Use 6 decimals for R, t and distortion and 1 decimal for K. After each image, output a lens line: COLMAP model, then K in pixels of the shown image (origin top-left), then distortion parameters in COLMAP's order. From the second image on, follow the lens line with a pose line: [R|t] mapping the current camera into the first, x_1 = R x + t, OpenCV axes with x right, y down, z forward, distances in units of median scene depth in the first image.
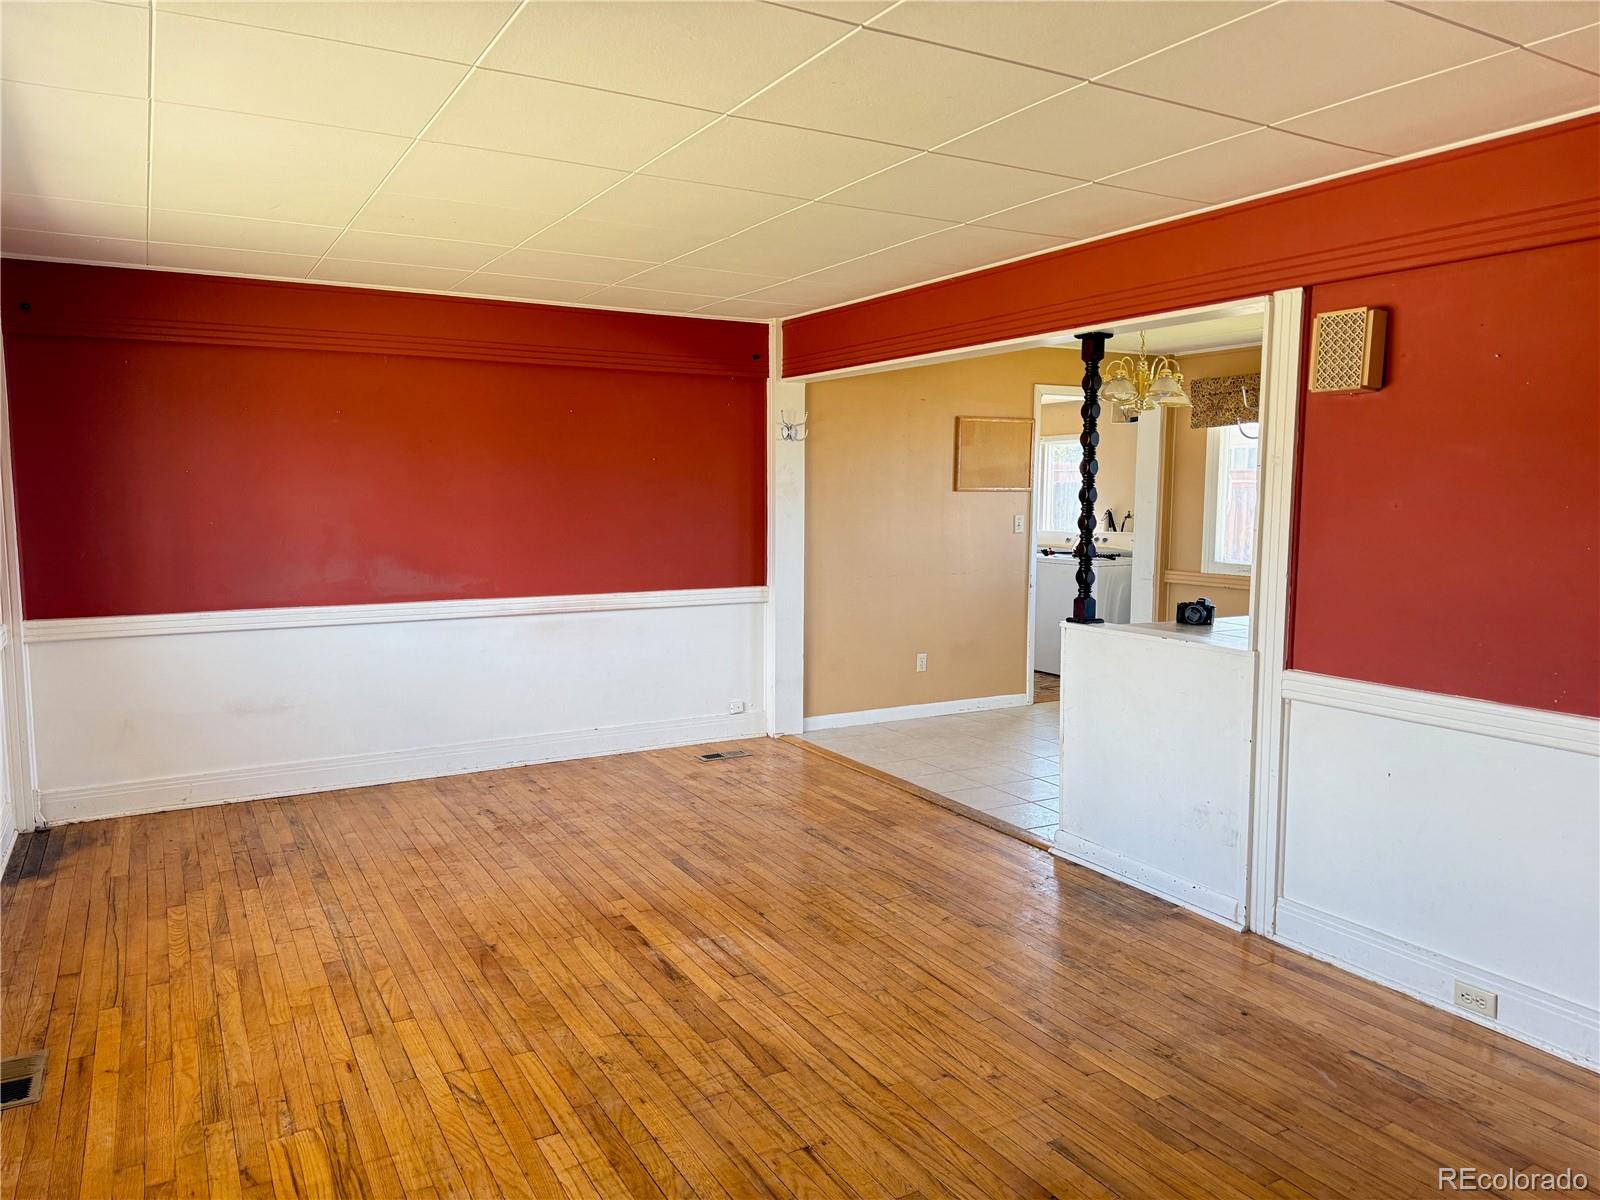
lens RADIAL K [[1117.3, 0, 800.0], [0, 1117.3, 600.0], [0, 0, 1]] dist [0.058684, -0.080424]
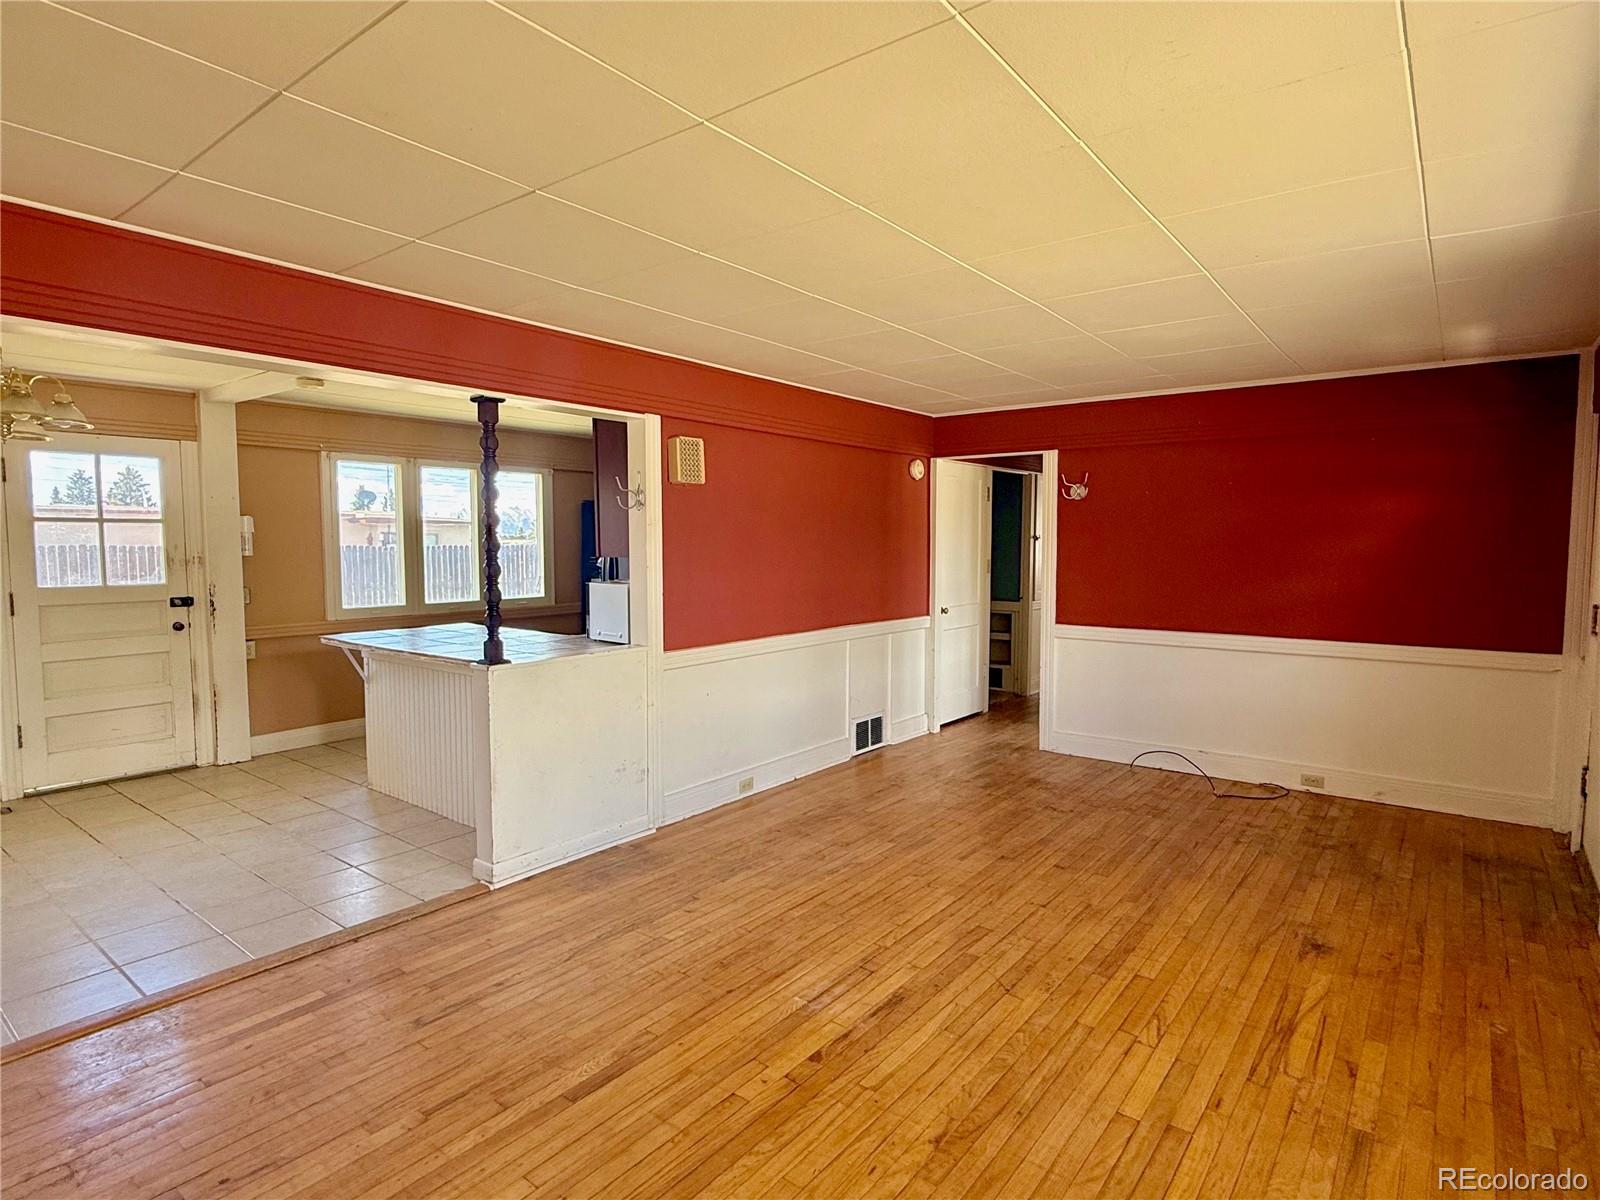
lens RADIAL K [[859.4, 0, 798.2], [0, 859.4, 596.2], [0, 0, 1]] dist [0.003255, -0.001378]
pose [[-0.378843, -0.065037, 0.923173, -0.715018], [0.092901, 0.989816, 0.107855, -0.123331], [-0.920786, 0.126624, -0.368943, 1.194148]]
